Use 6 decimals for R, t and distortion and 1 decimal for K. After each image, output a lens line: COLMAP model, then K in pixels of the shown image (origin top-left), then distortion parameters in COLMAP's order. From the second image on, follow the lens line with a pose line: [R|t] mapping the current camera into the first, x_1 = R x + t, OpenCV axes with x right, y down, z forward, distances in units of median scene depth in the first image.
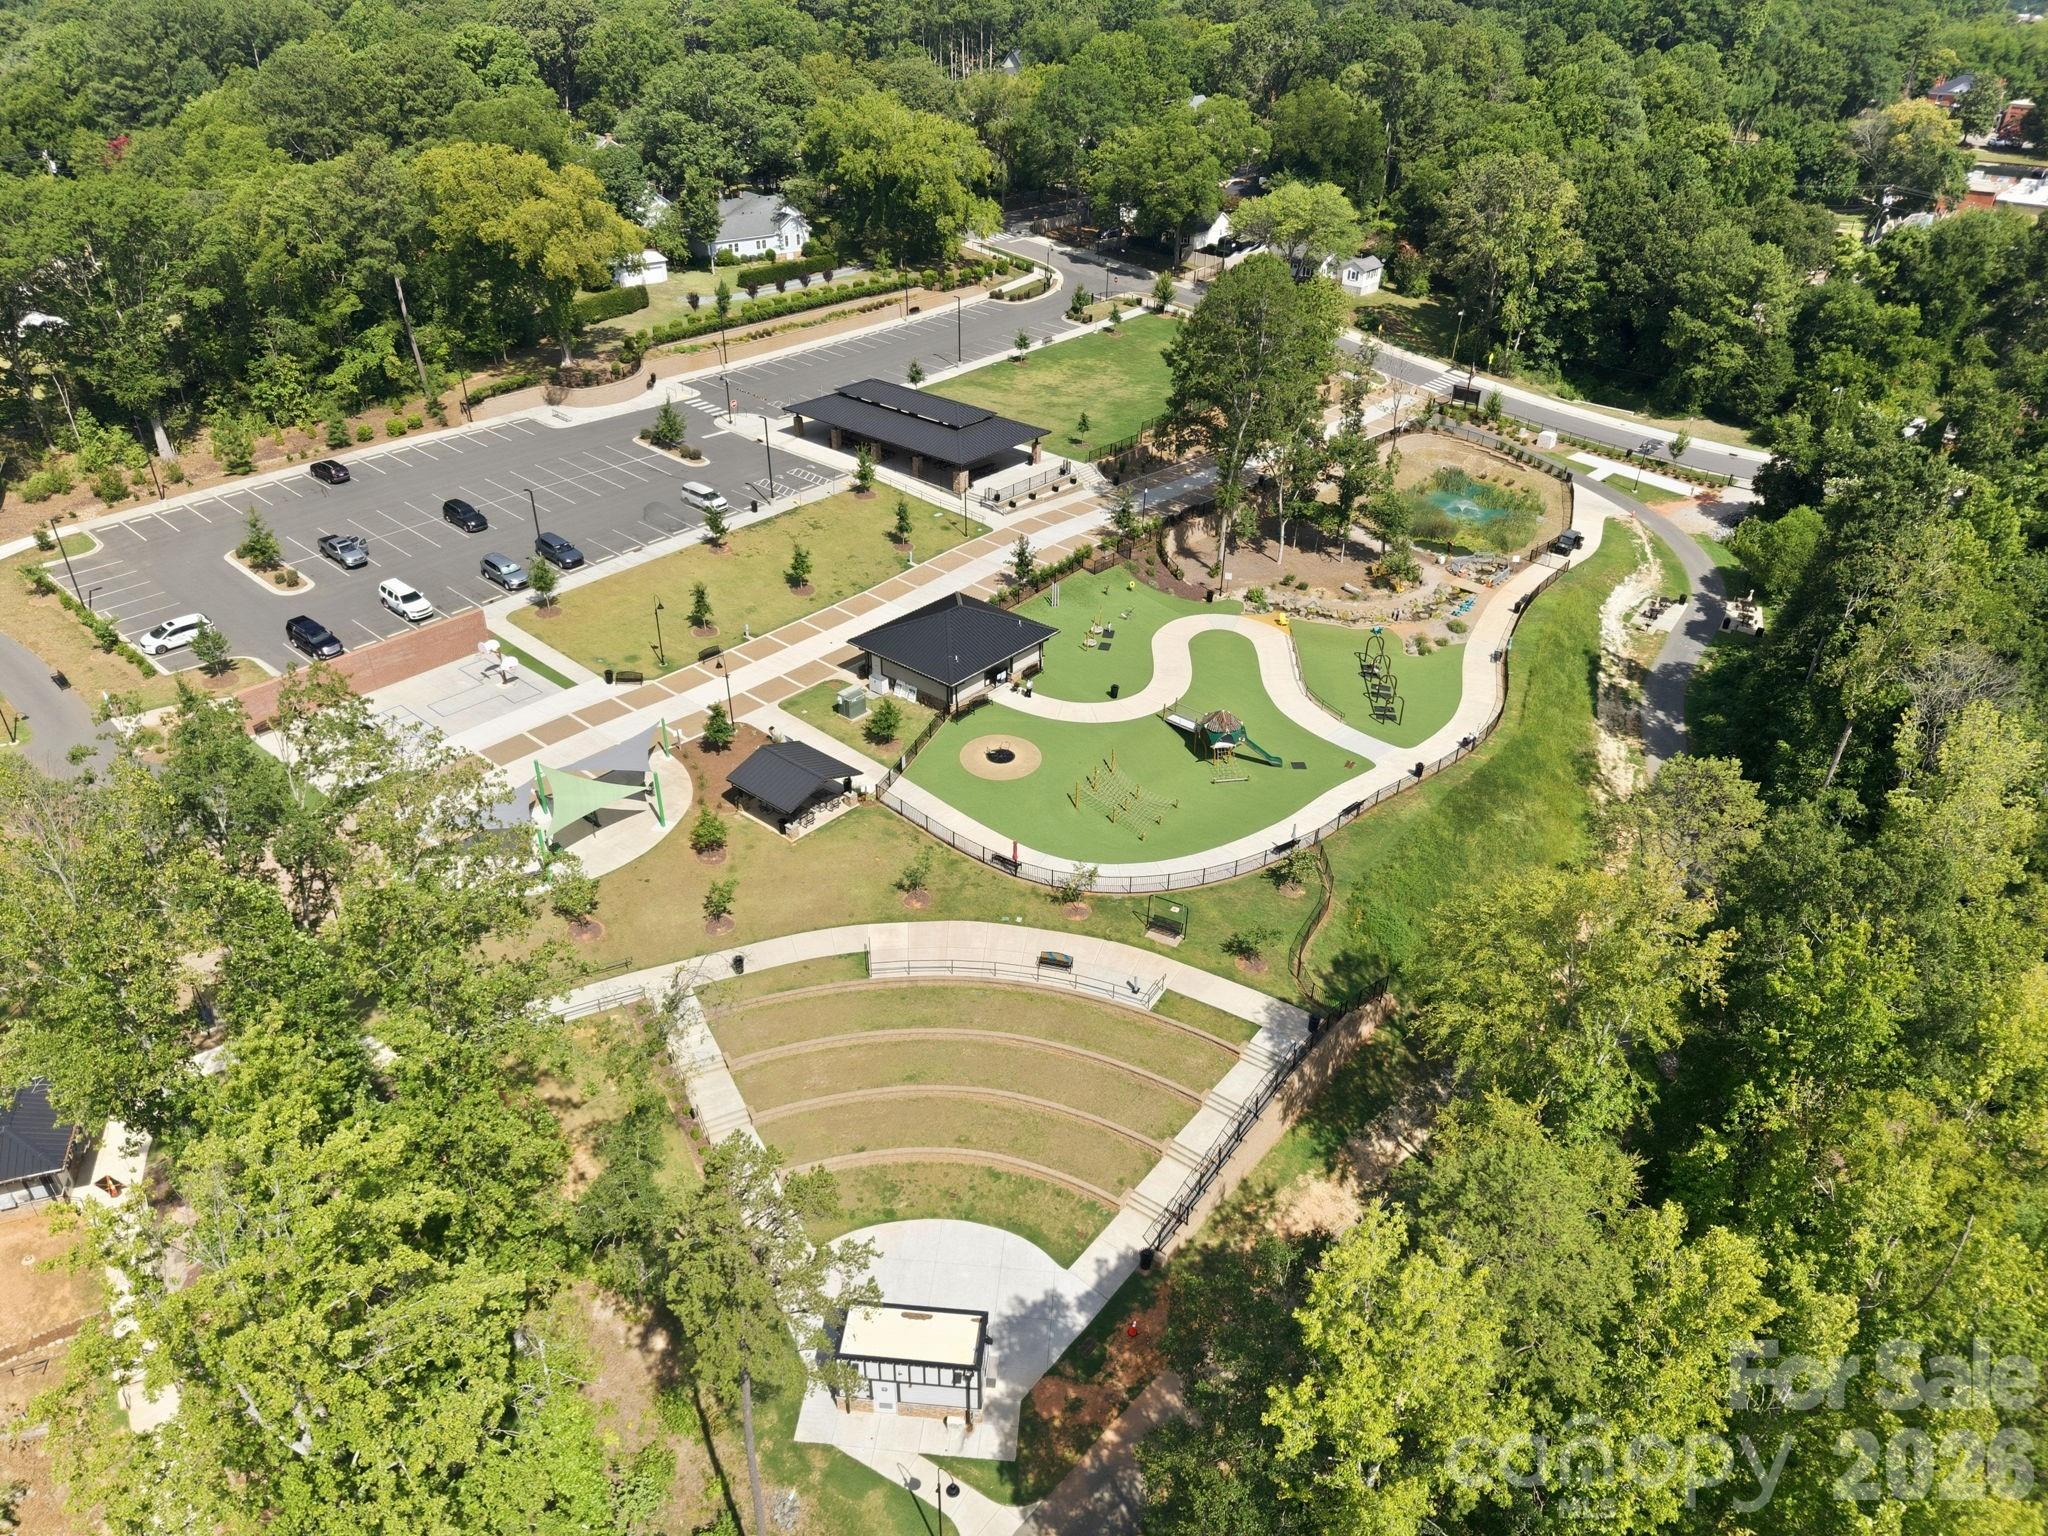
lens RADIAL K [[1383.0, 0, 1017.3], [0, 1383.0, 757.7], [0, 0, 1]] dist [0.028602, -0.054094]
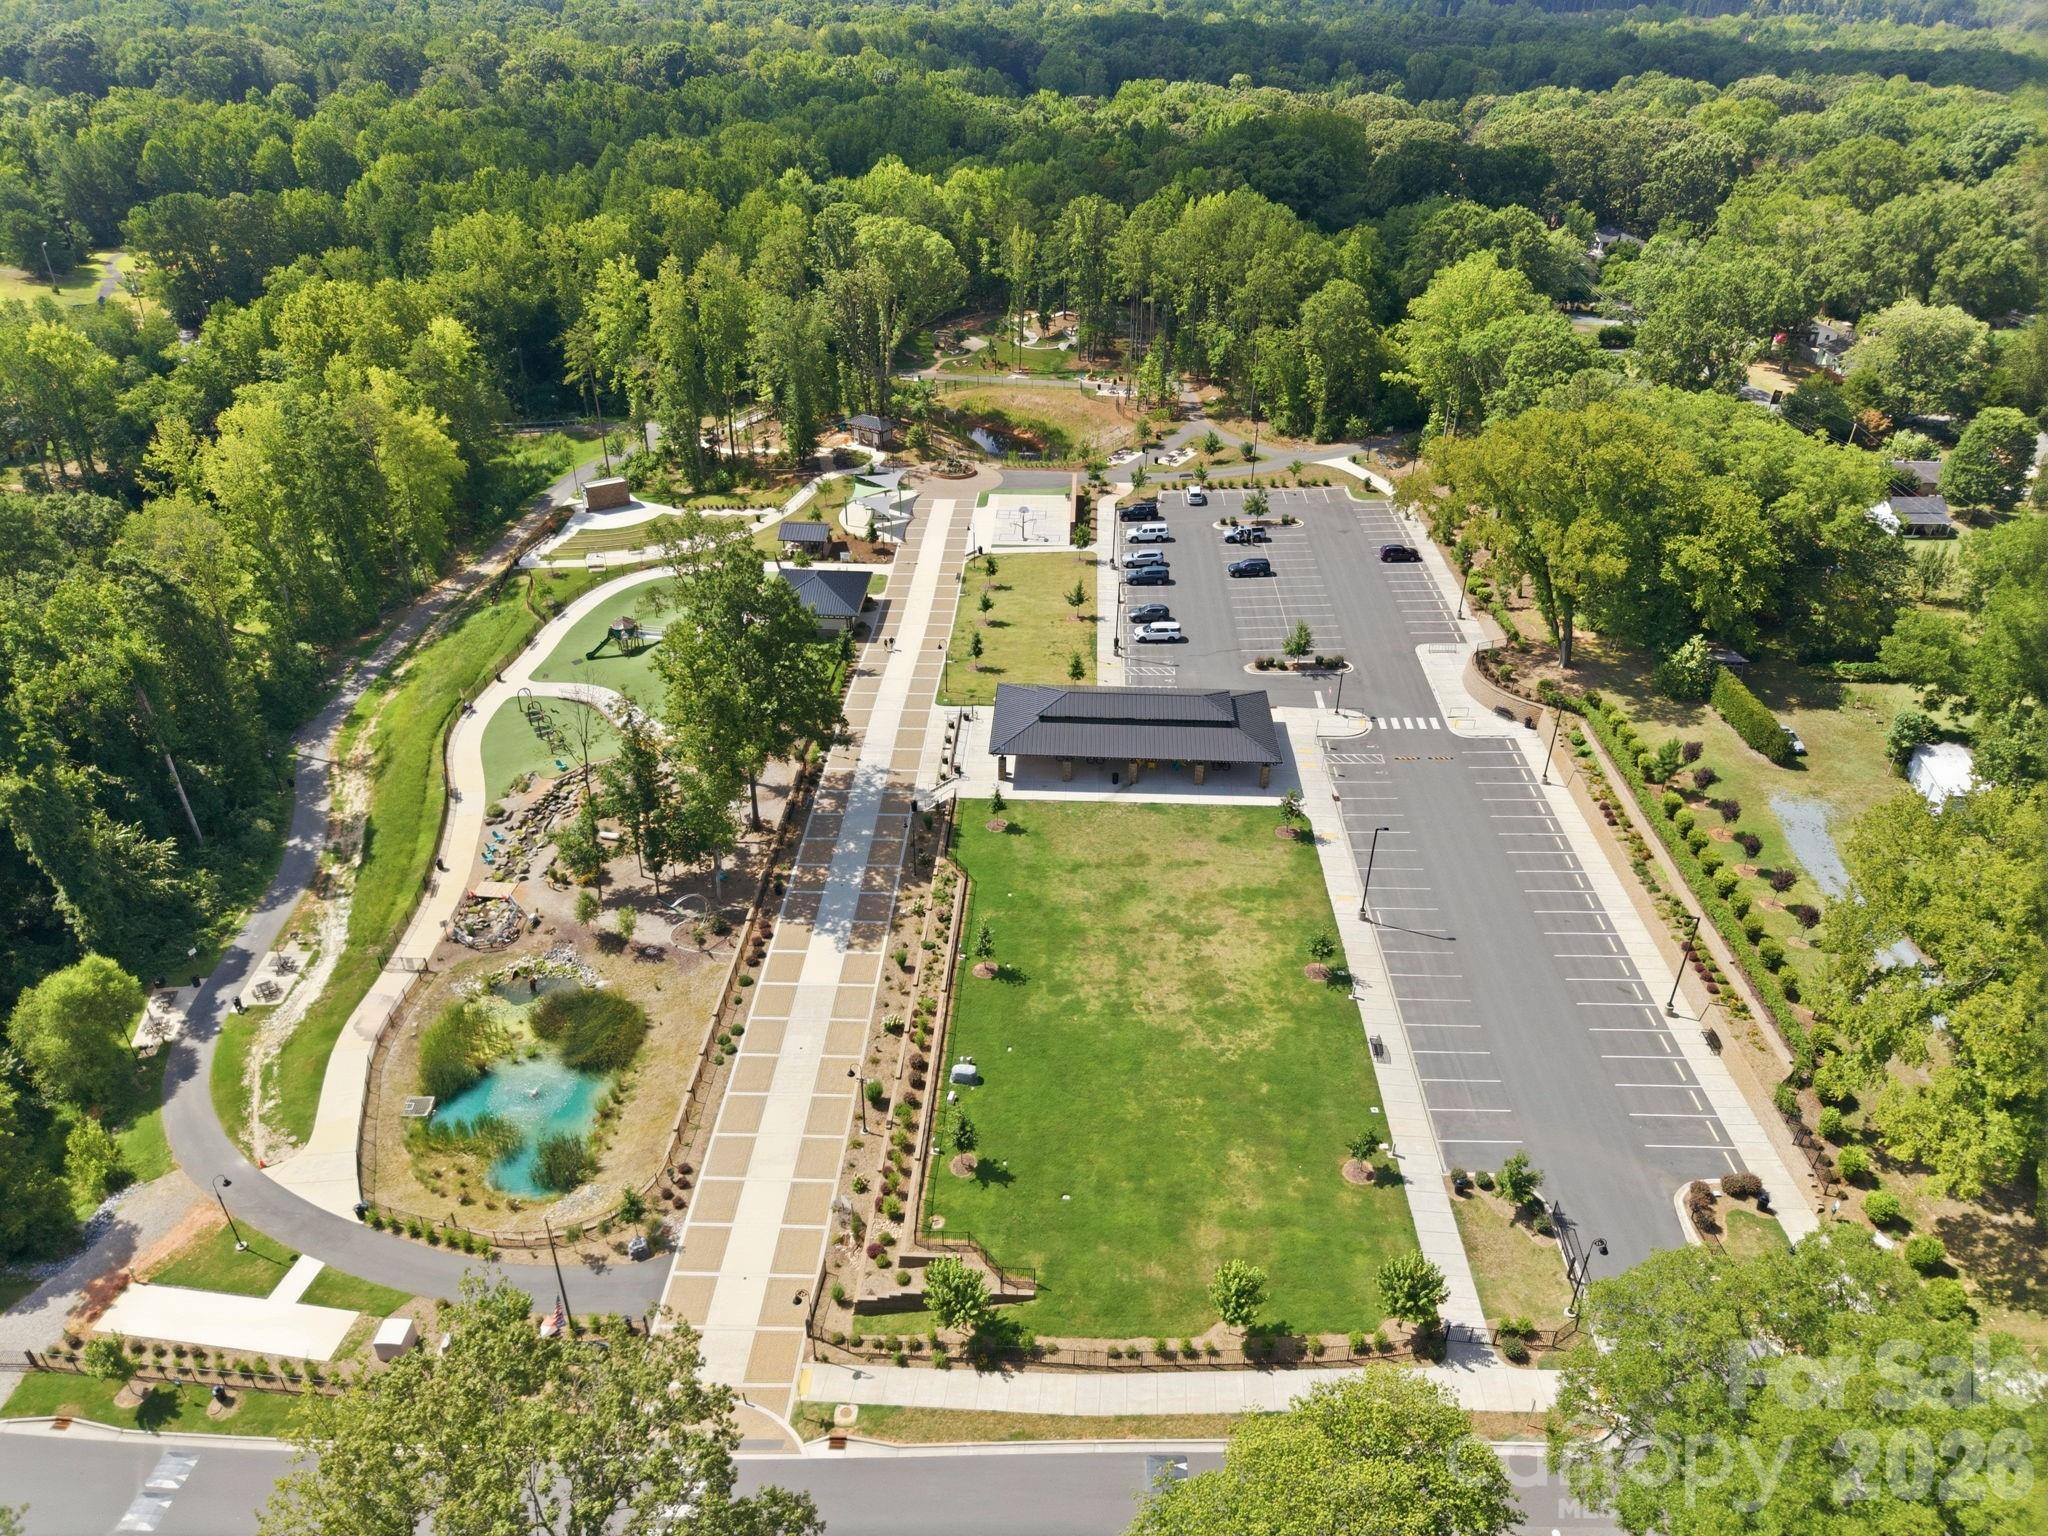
lens RADIAL K [[1383.0, 0, 1017.3], [0, 1383.0, 757.7], [0, 0, 1]] dist [0.028602, -0.054094]
pose [[-0.790854, 0.300888, -0.532932, 0.589969], [-0.320523, 0.538186, 0.779500, -1.147430], [0.521359, 0.787288, -0.329185, 1.624004]]
